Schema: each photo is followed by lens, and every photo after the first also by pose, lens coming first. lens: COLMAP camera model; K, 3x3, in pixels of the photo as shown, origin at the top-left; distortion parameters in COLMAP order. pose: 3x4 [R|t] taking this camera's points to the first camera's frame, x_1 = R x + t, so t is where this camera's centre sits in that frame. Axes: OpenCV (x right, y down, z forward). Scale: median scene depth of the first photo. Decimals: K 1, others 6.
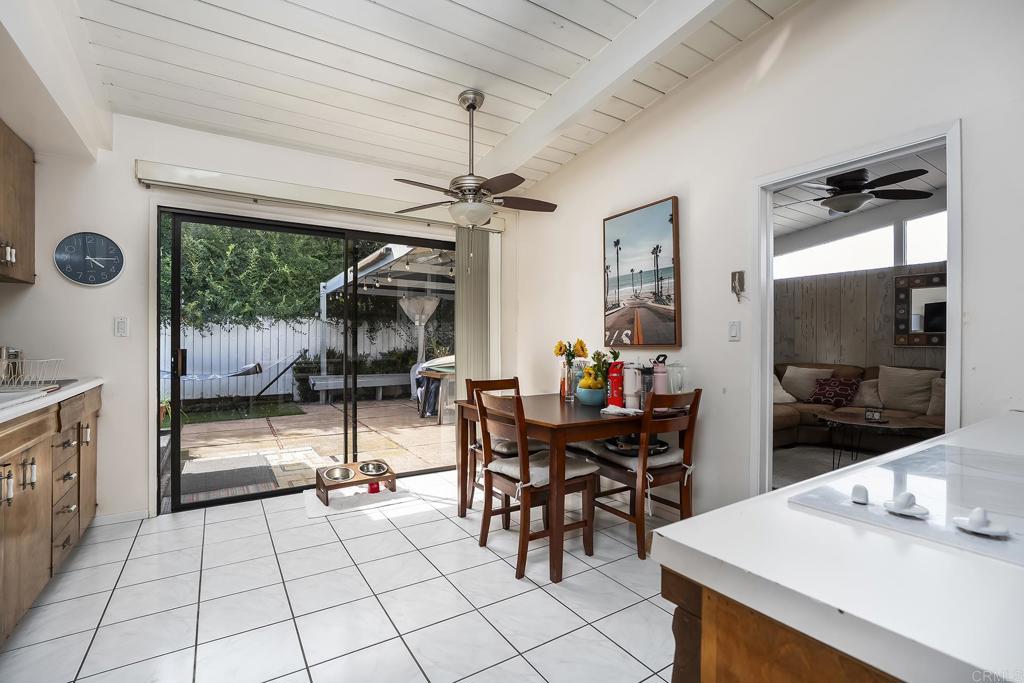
lens RADIAL K [[464.6, 0, 513.5], [0, 464.6, 340.8], [0, 0, 1]] dist [-0.039499, 0.007176]
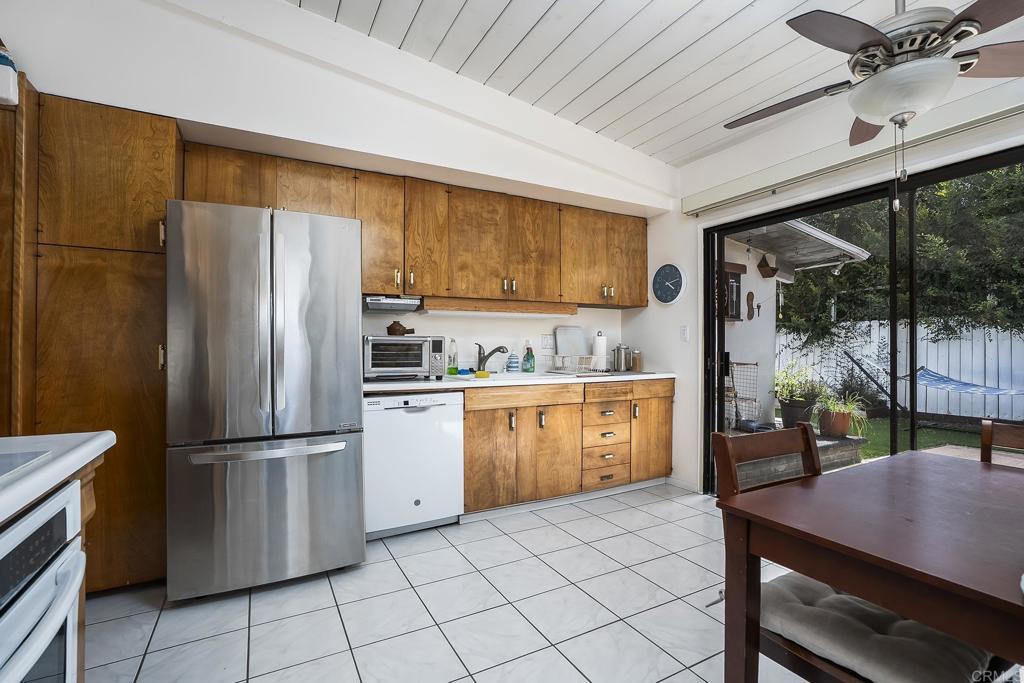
lens RADIAL K [[464.6, 0, 511.1], [0, 464.6, 345.1], [0, 0, 1]] dist [-0.039499, 0.007176]
pose [[-0.076321, -0.006621, -0.997061, 0.430274], [0.000162, 0.999978, -0.006653, 0.009064], [0.997083, -0.000669, -0.076318, 0.584006]]
